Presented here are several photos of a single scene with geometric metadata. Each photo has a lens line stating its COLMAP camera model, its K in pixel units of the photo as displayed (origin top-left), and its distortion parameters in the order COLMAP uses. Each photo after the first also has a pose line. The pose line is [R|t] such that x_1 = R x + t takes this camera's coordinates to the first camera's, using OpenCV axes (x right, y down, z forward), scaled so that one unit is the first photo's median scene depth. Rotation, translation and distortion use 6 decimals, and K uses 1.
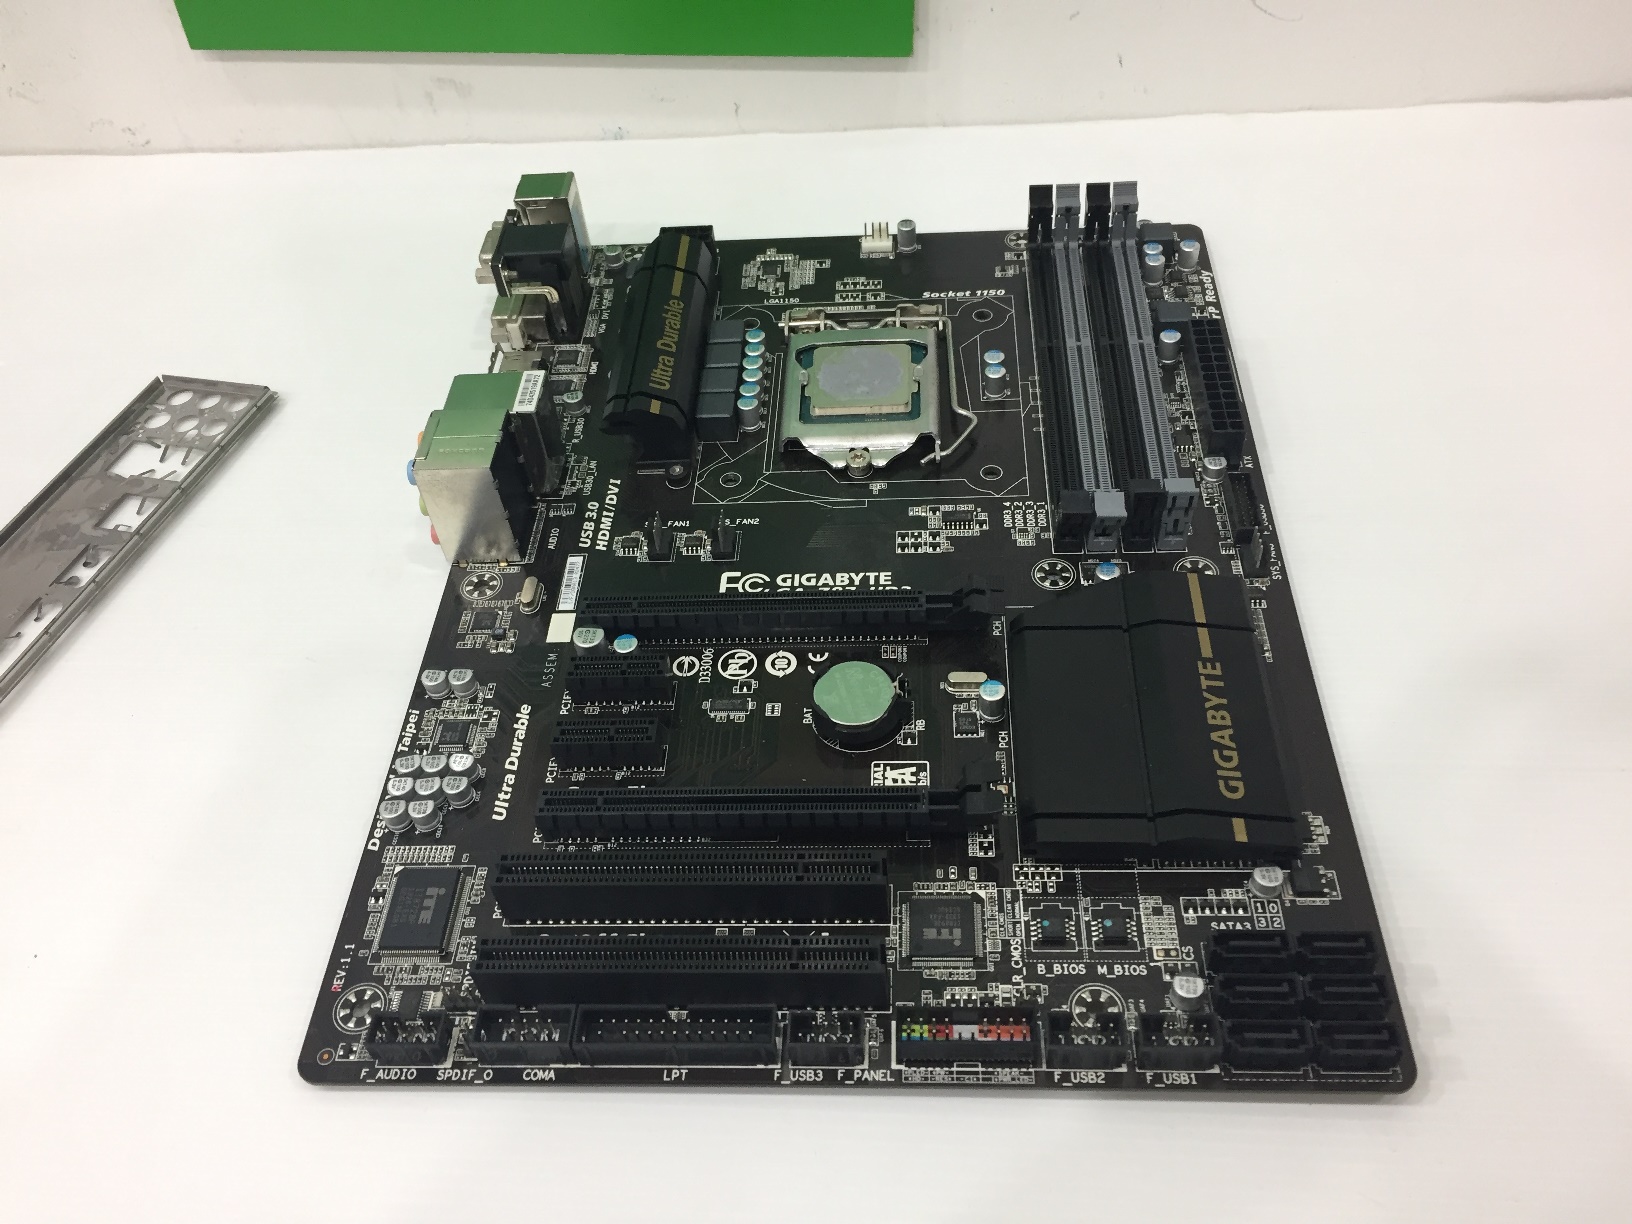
lens RADIAL K [[1427.6, 0, 816.0], [0, 1427.6, 612.0], [0, 0, 1]] dist [0.061641, 0.006222]
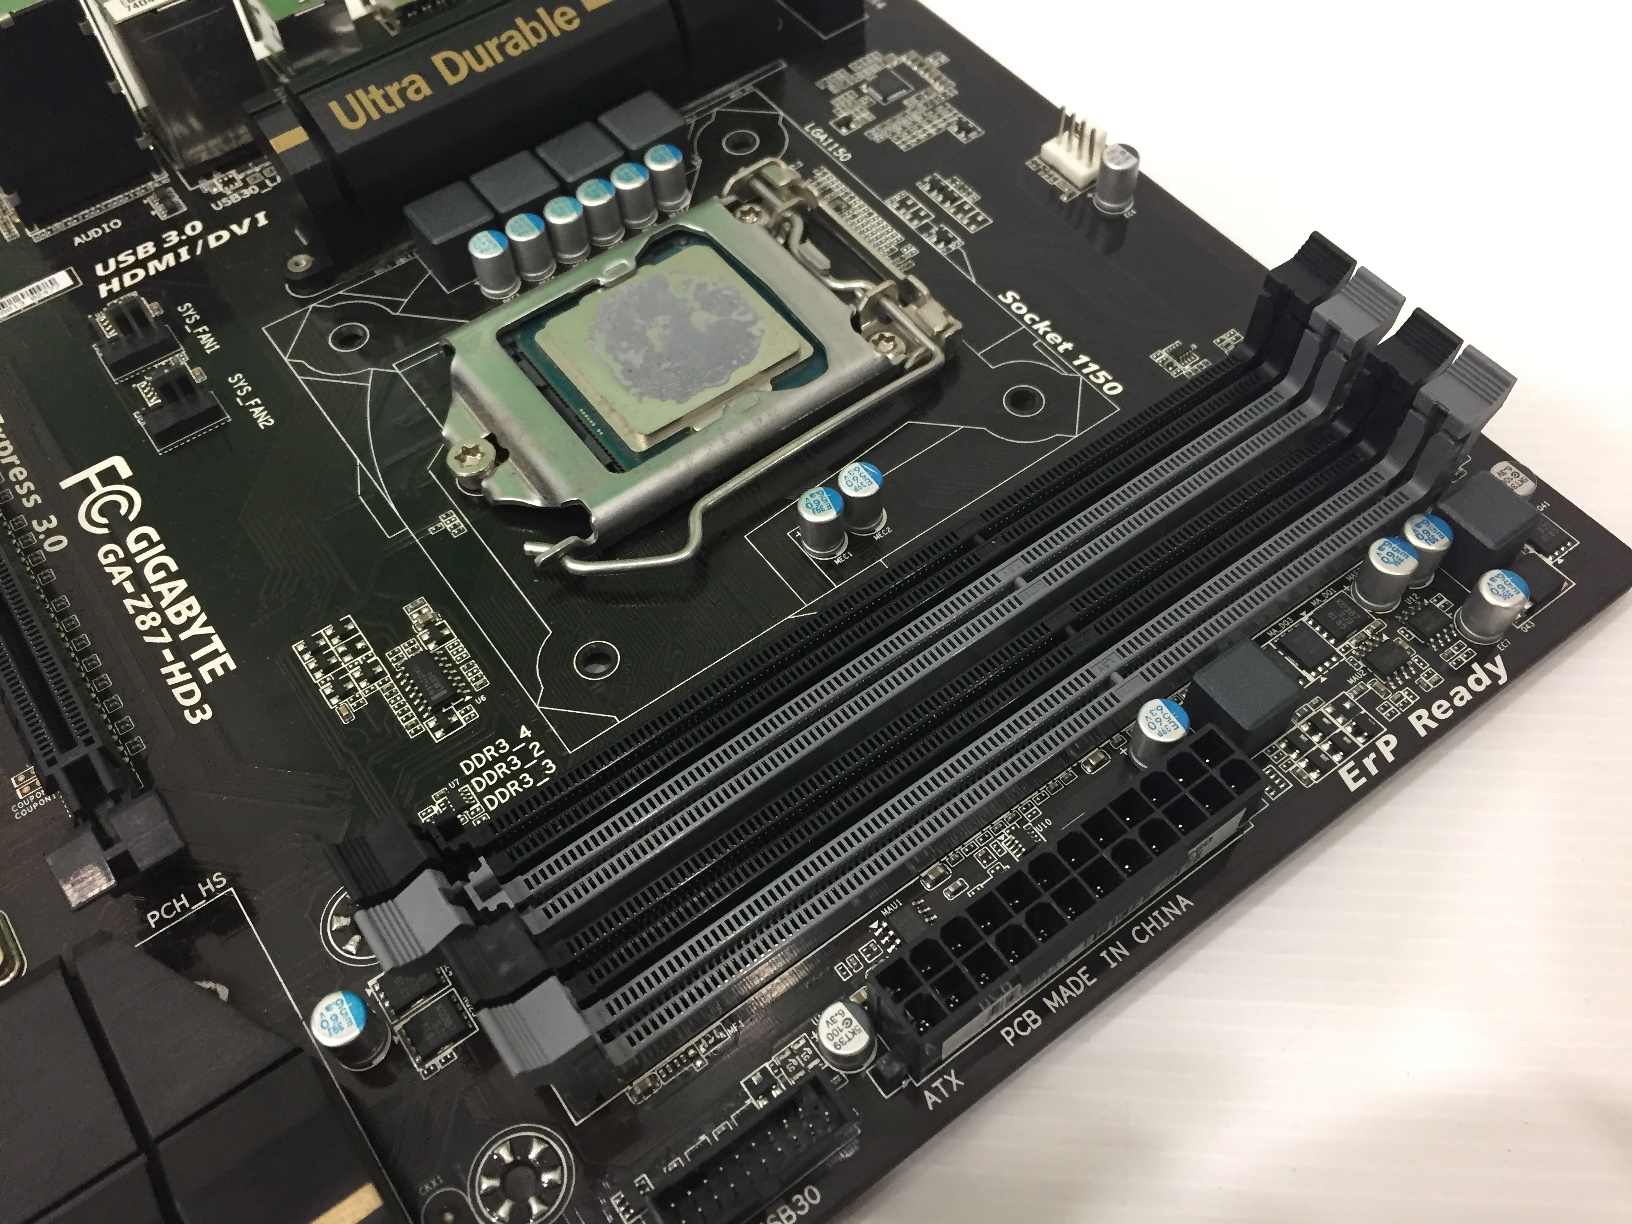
lens RADIAL K [[1448.2, 0, 816.0], [0, 1448.2, 612.0], [0, 0, 1]] dist [0.063555, -0.122608]
pose [[0.624006, 0.678138, -0.388259, 0.424597], [-0.581477, 0.734891, 0.349027, -0.394000], [0.522016, 0.007969, 0.852898, 0.785545]]
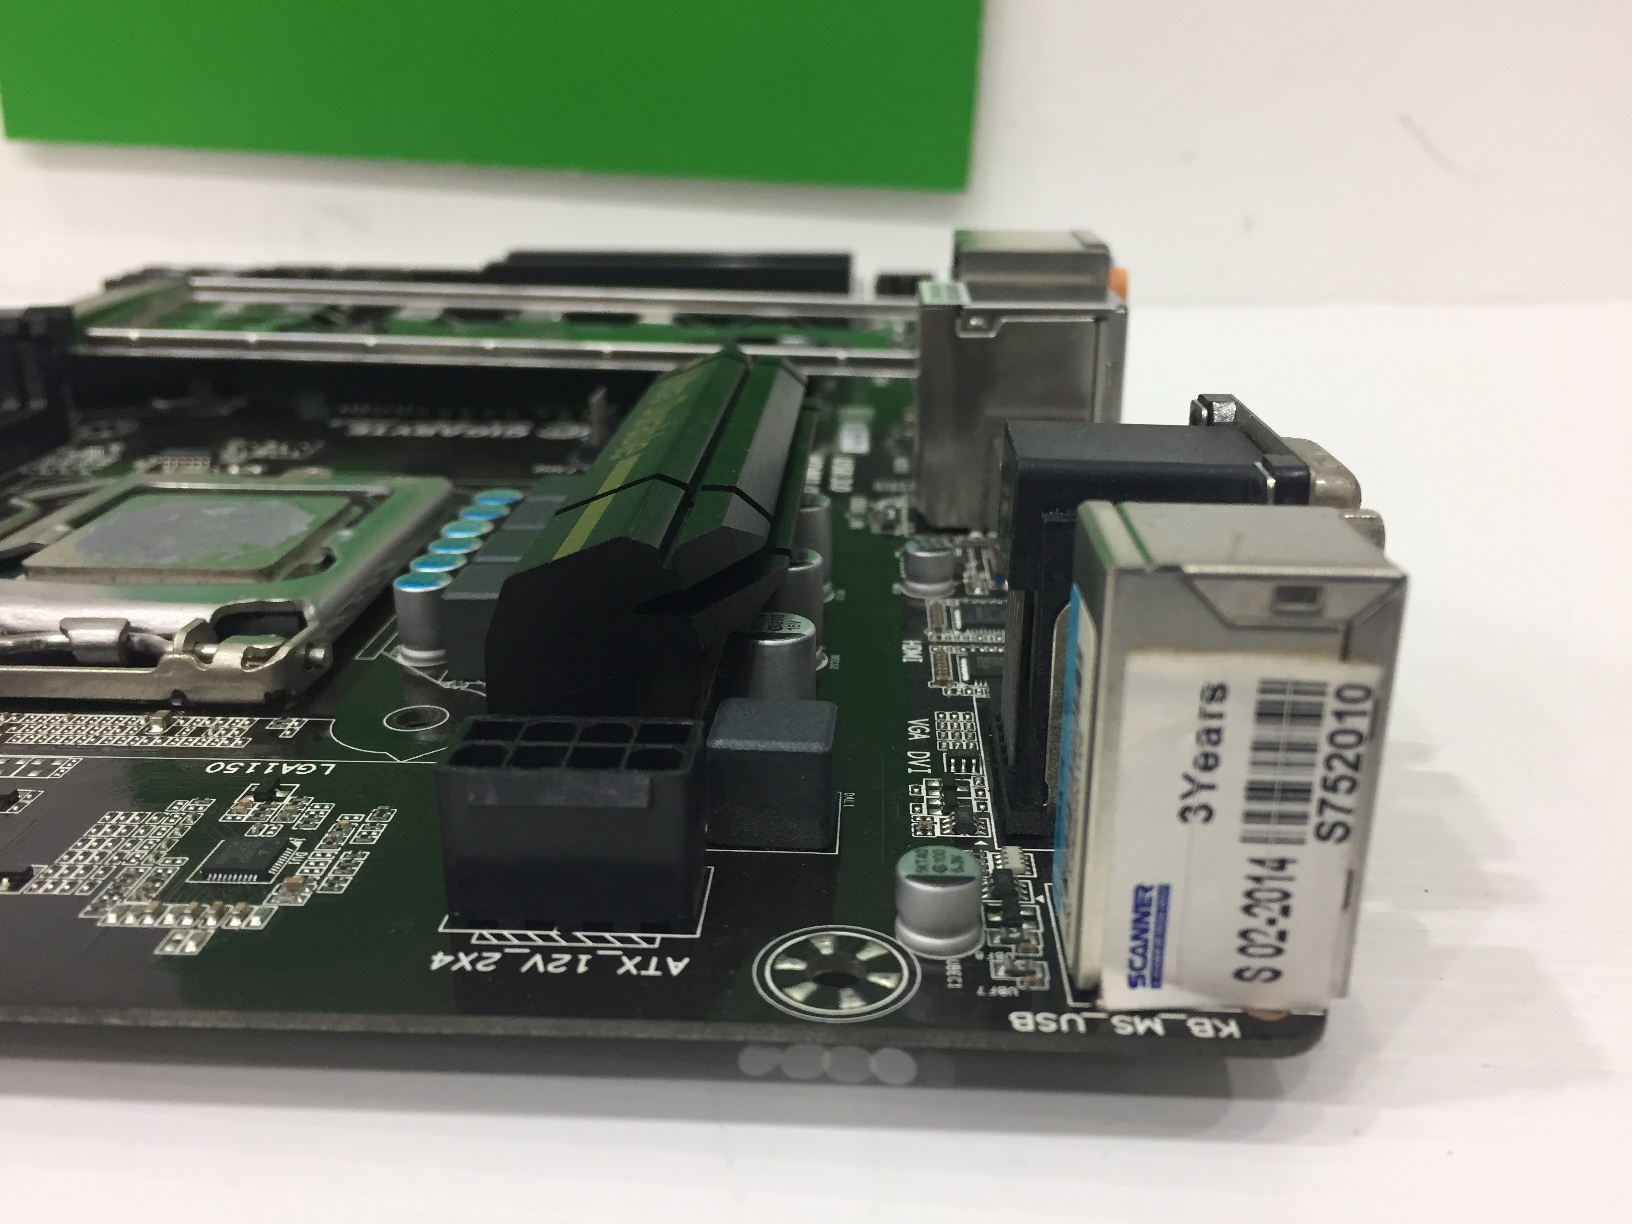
lens RADIAL K [[1448.2, 0, 816.0], [0, 1448.2, 612.0], [0, 0, 1]] dist [0.063555, -0.122608]
pose [[-0.997761, 0.062442, 0.023977, -0.195603], [0.045501, 0.370879, 0.927566, -0.690910], [0.049026, 0.926580, -0.372889, 1.553619]]
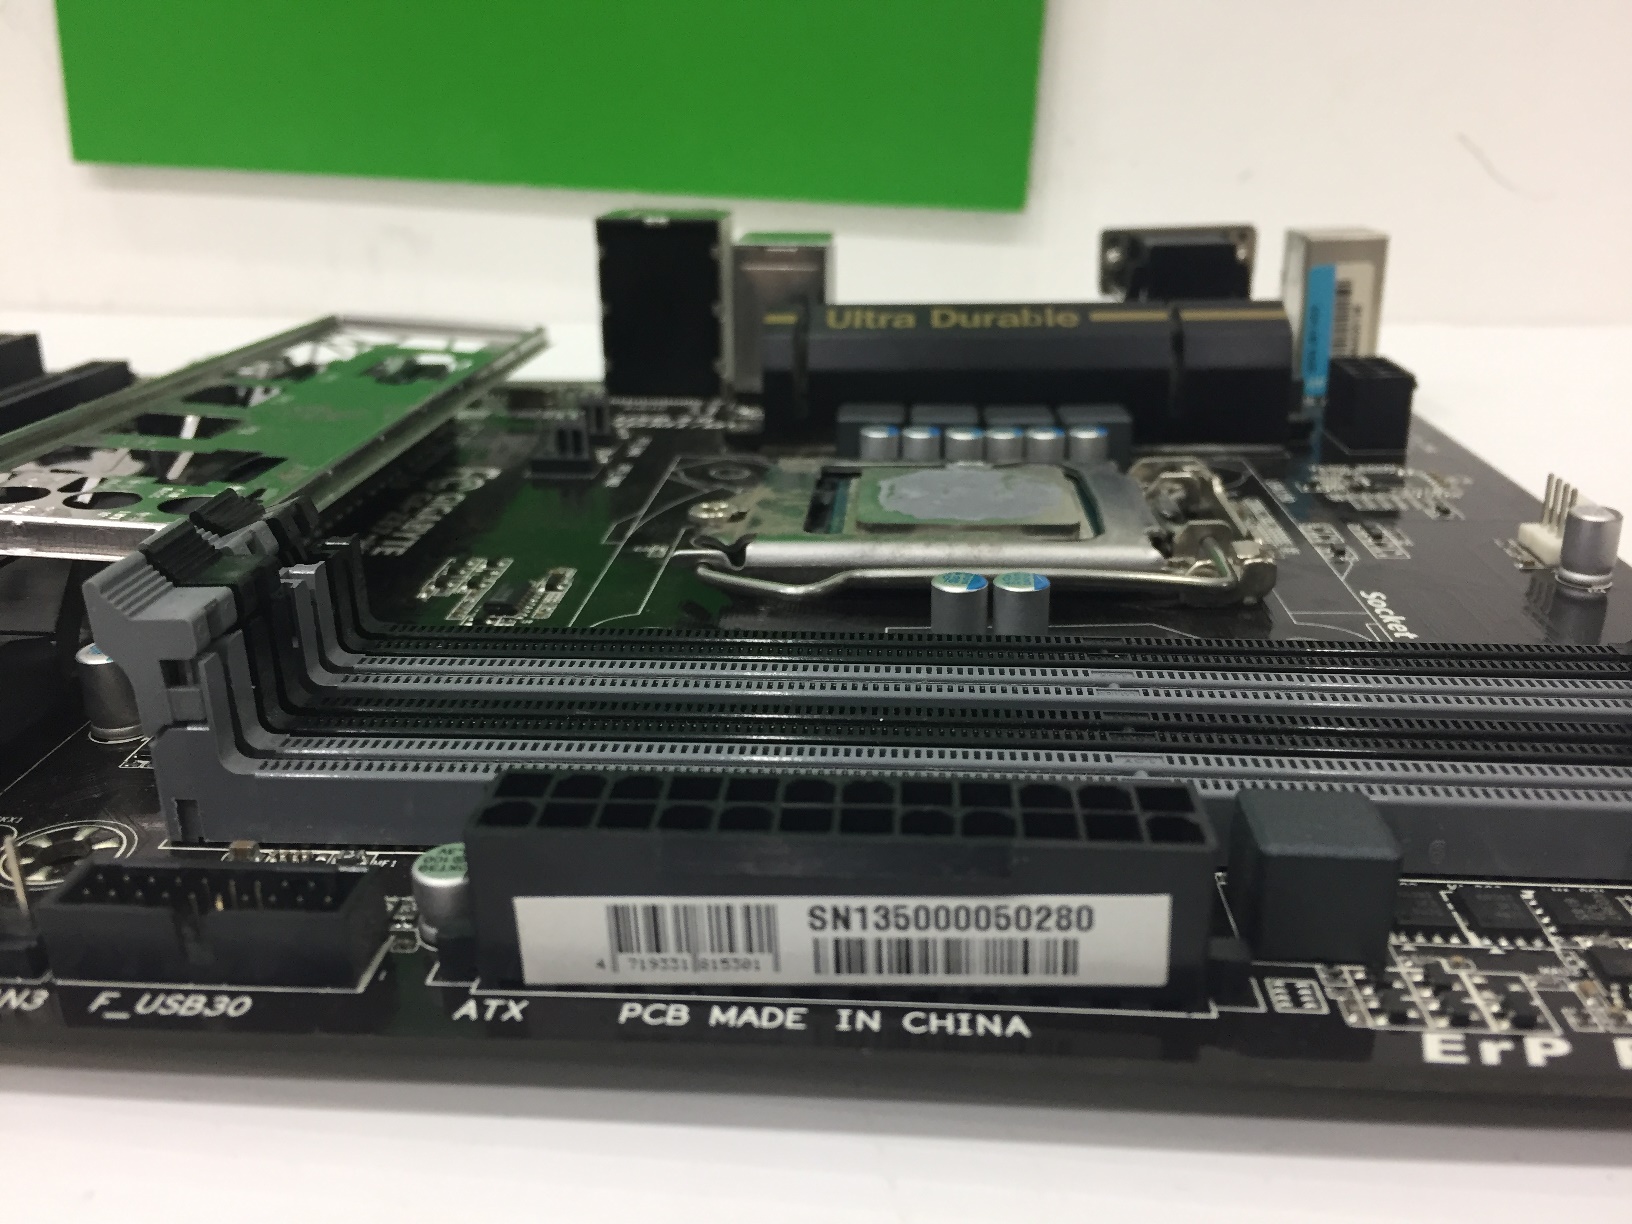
lens RADIAL K [[1448.2, 0, 816.0], [0, 1448.2, 612.0], [0, 0, 1]] dist [0.063555, -0.122608]
pose [[-0.023090, 0.418253, -0.908037, 0.613807], [-0.724775, 0.618603, 0.303366, -0.326425], [0.688599, 0.665127, 0.288856, 1.127664]]
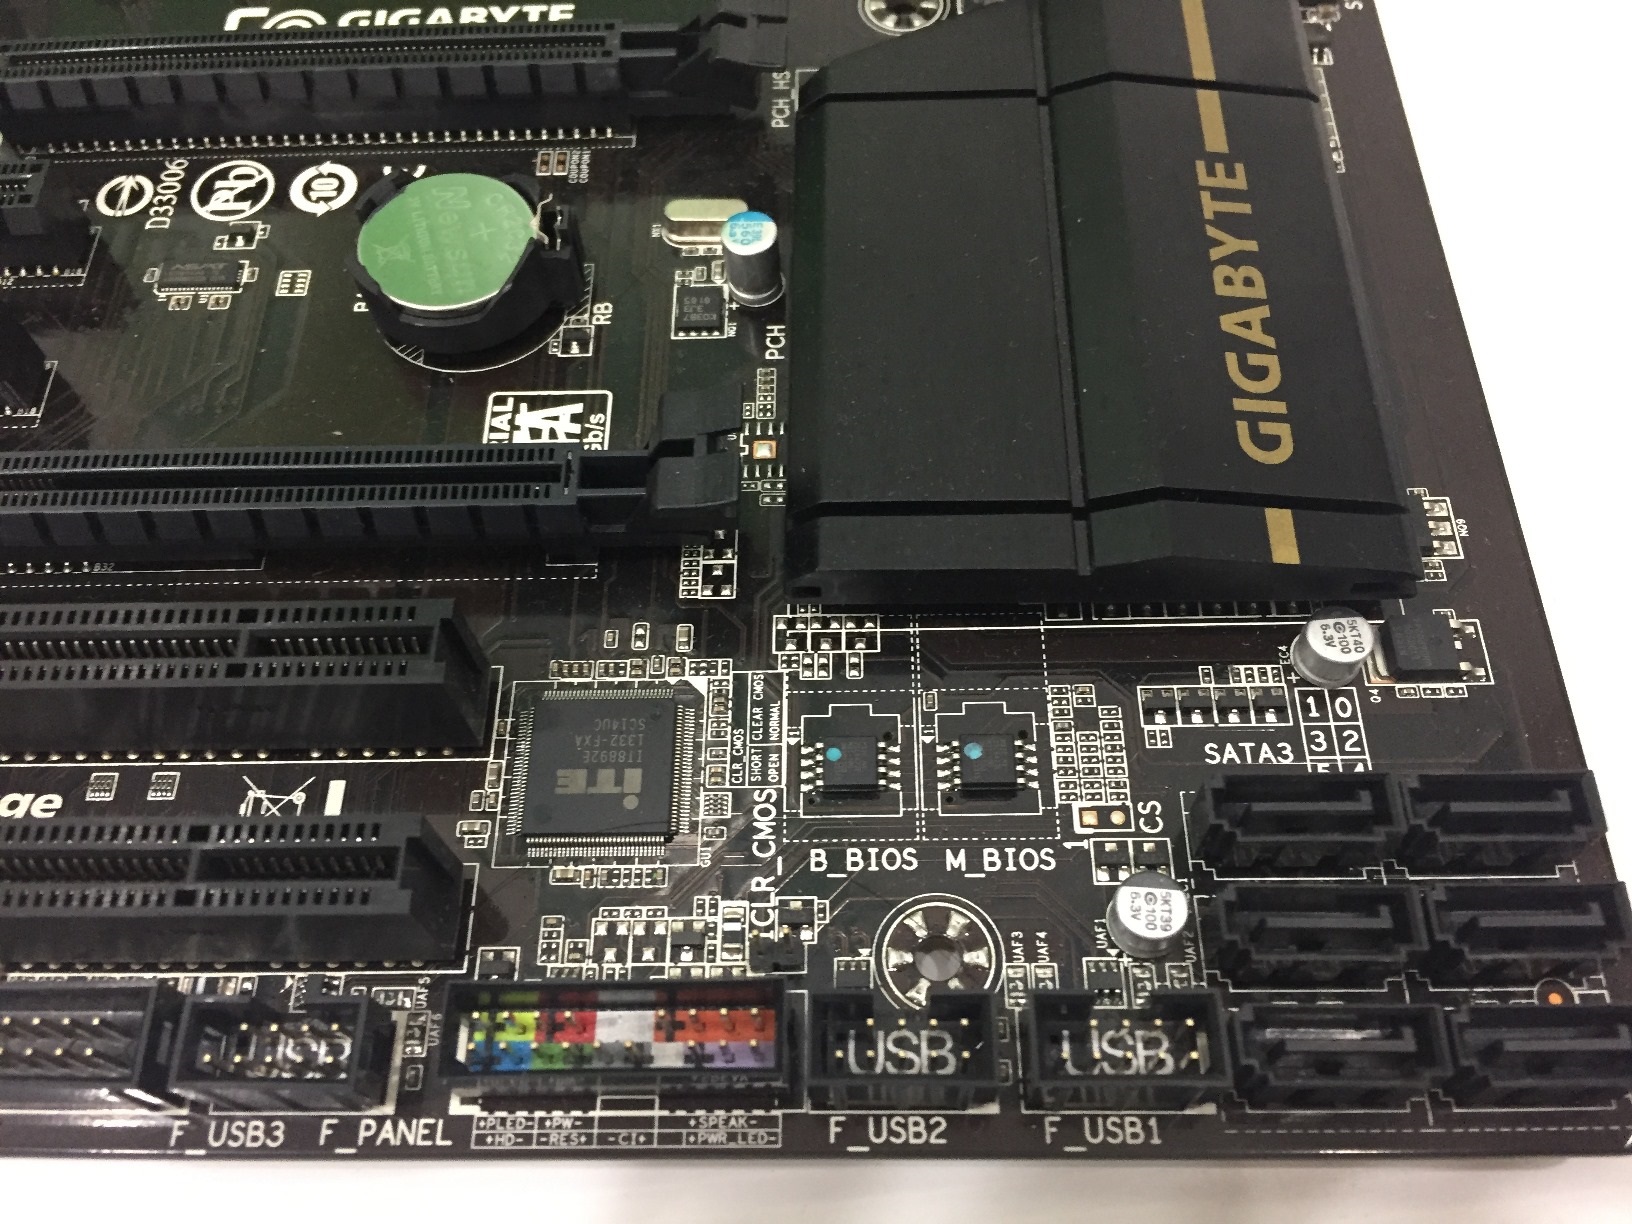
lens RADIAL K [[1448.2, 0, 816.0], [0, 1448.2, 612.0], [0, 0, 1]] dist [0.063555, -0.122608]
pose [[0.998649, -0.017338, 0.048985, 0.125113], [0.005183, 0.971226, 0.238101, 0.064800], [-0.051704, -0.237526, 0.970004, 0.542556]]
